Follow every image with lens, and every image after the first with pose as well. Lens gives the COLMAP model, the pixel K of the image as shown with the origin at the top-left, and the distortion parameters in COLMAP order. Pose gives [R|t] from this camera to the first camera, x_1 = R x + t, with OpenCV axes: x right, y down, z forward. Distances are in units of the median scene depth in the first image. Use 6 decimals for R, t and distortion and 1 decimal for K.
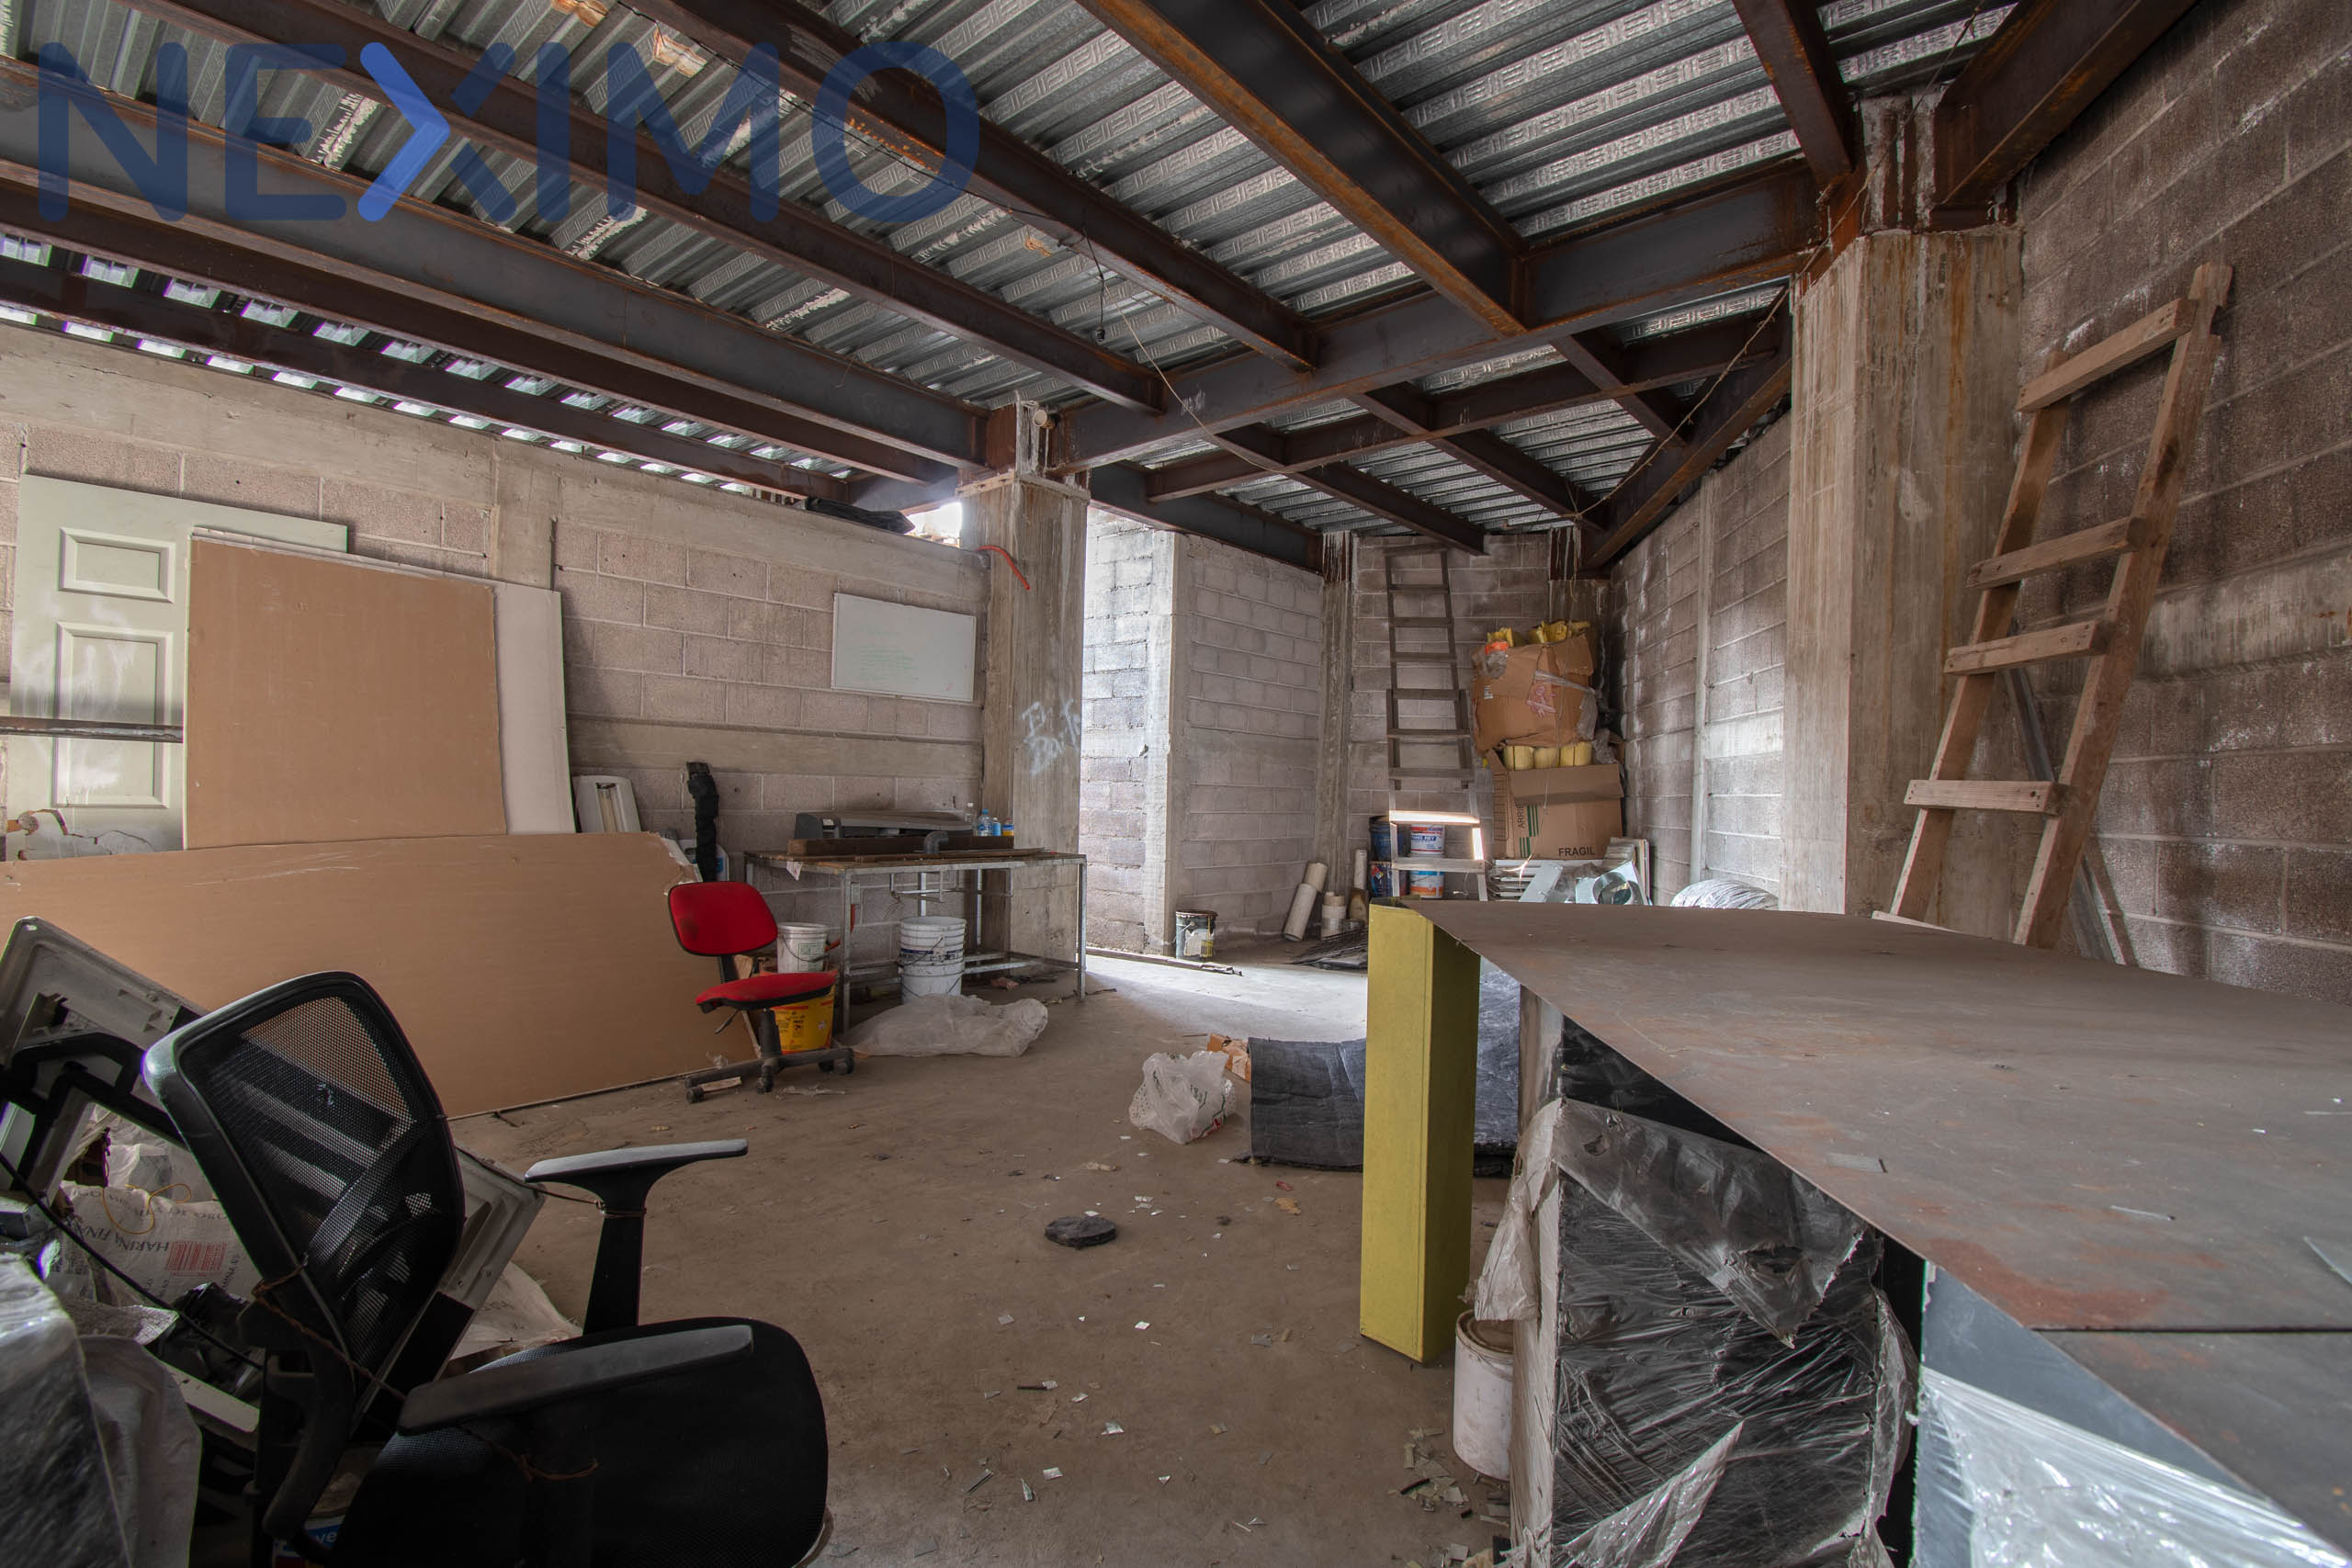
lens RADIAL K [[1075.0, 0, 1173.0], [0, 1075.0, 791.7], [0, 0, 1]] dist [-0.000521, -0.000143]
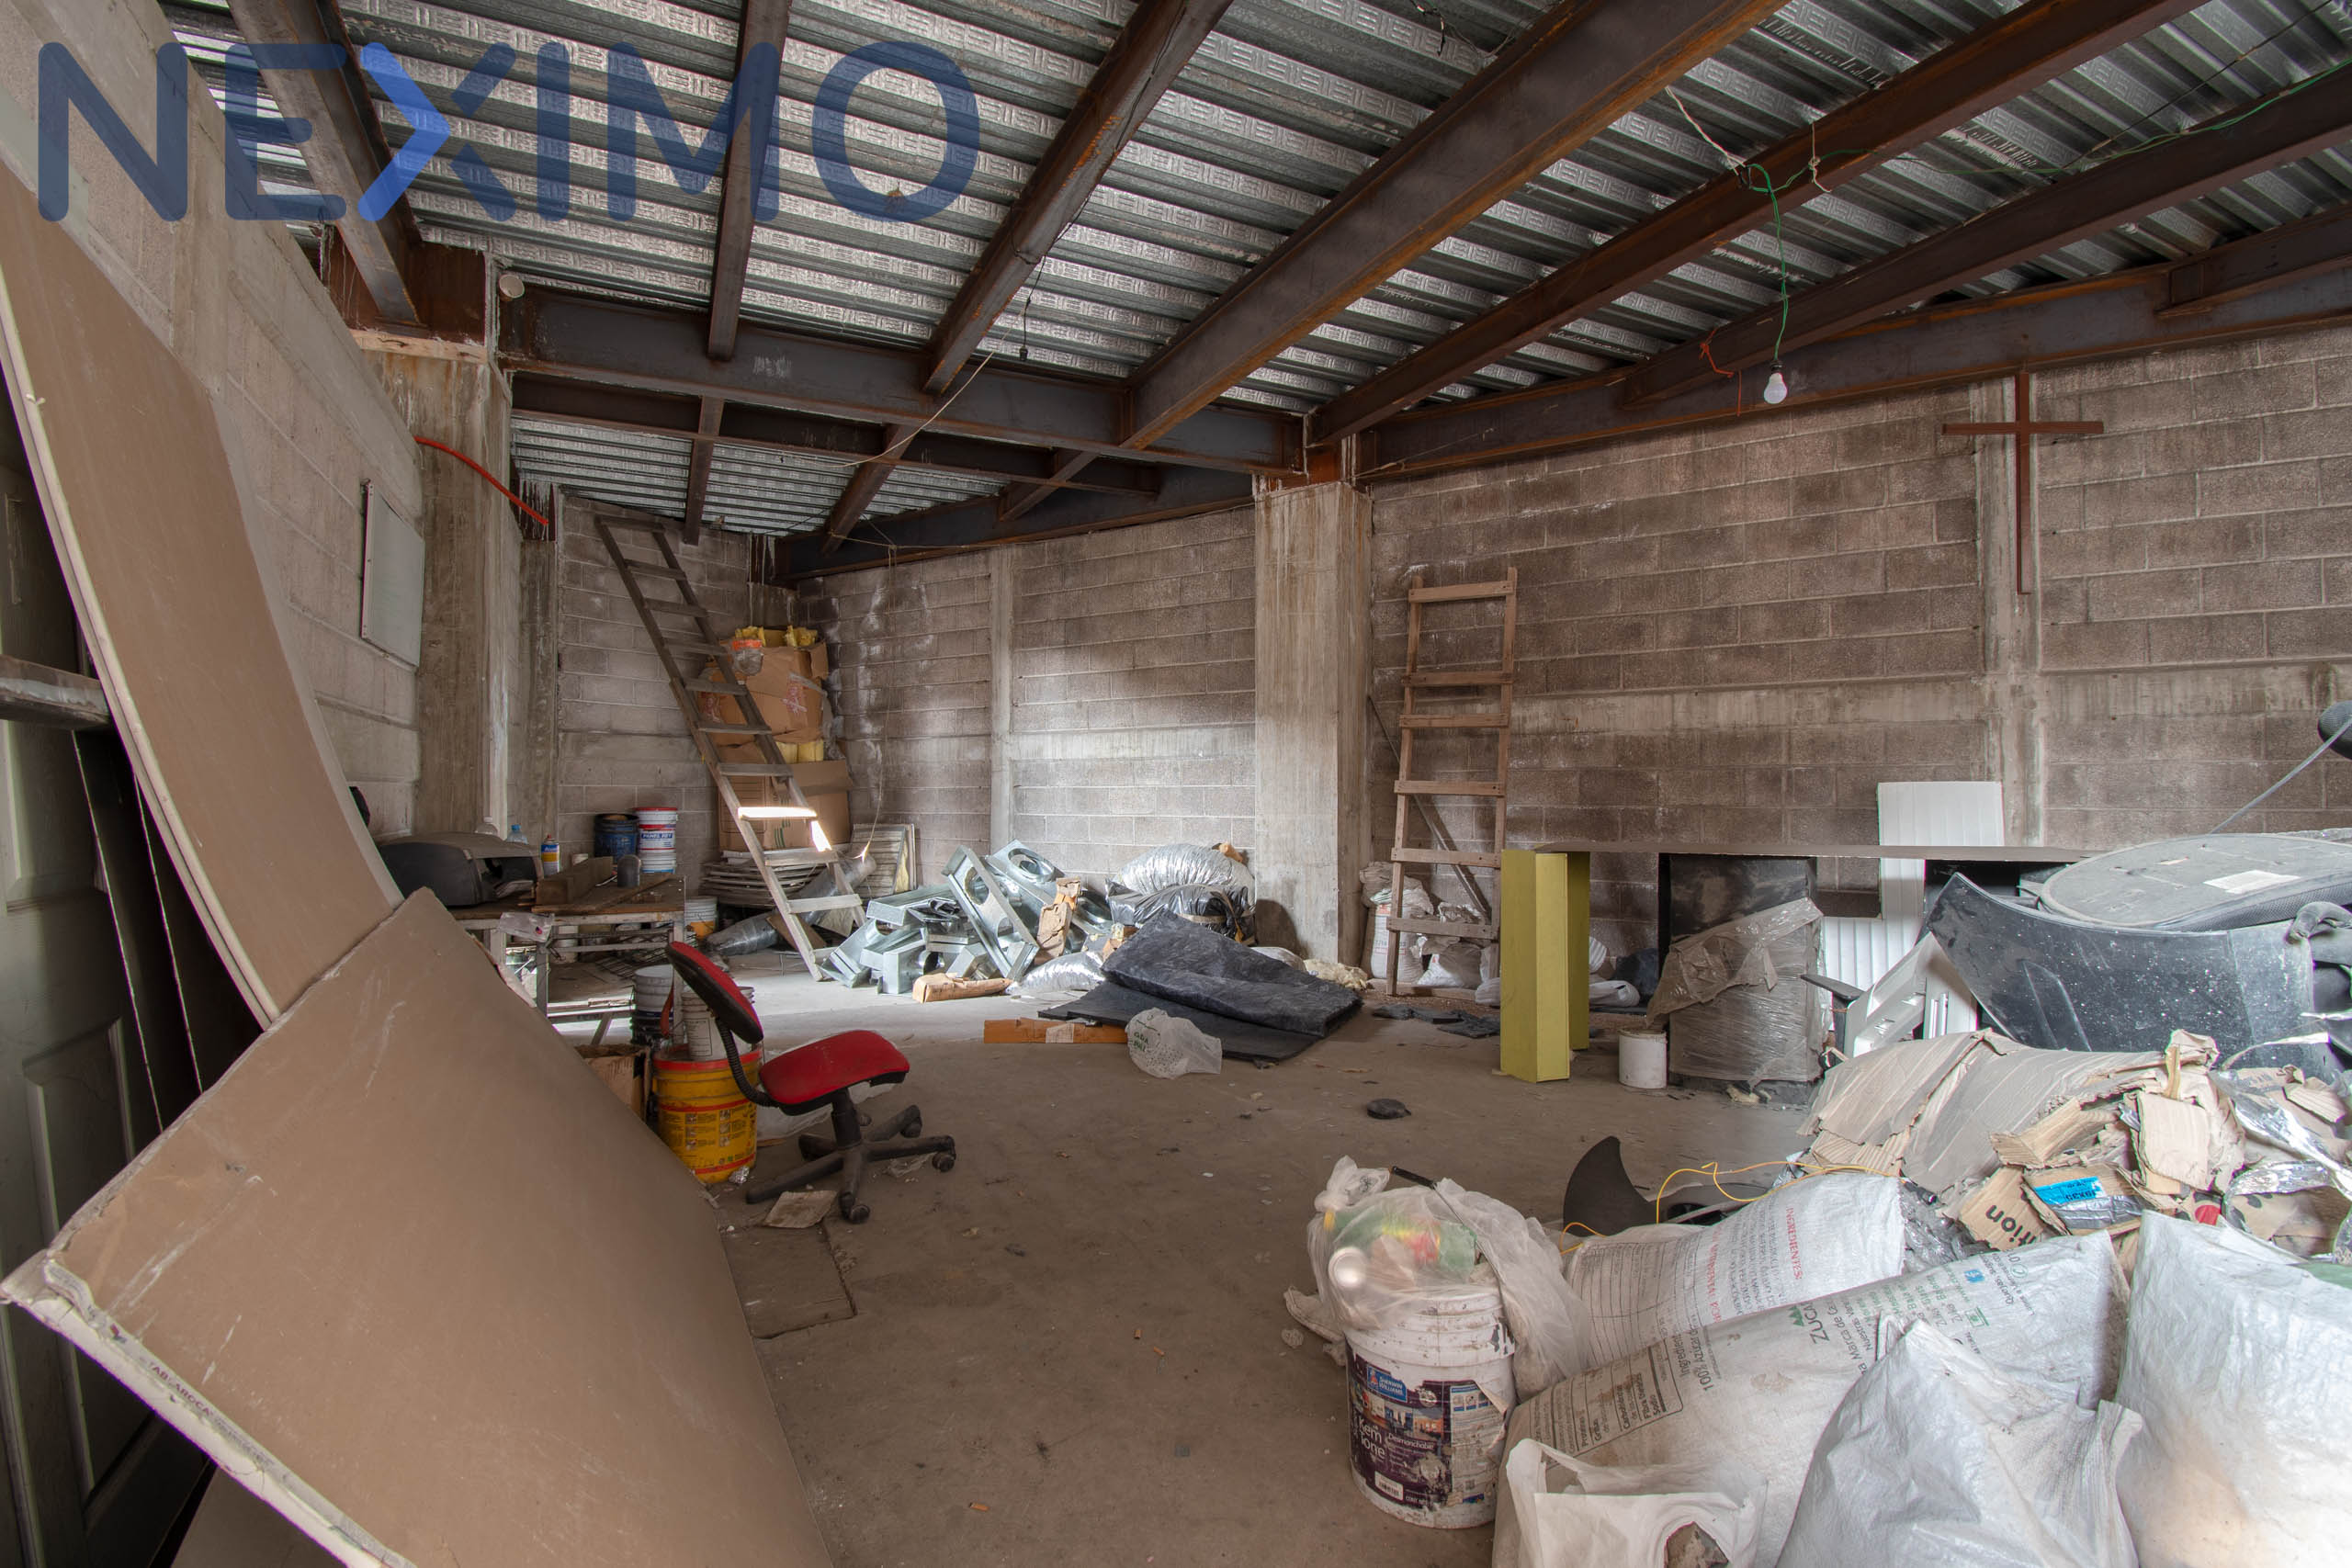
lens RADIAL K [[1075.0, 0, 1173.6], [0, 1075.0, 785.5], [0, 0, 1]] dist [-0.000521, -0.000143]
pose [[0.383602, -0.015214, 0.923373, -0.549786], [0.006650, 0.999884, 0.013712, -0.013169], [-0.923475, 0.000881, 0.383658, 0.266460]]
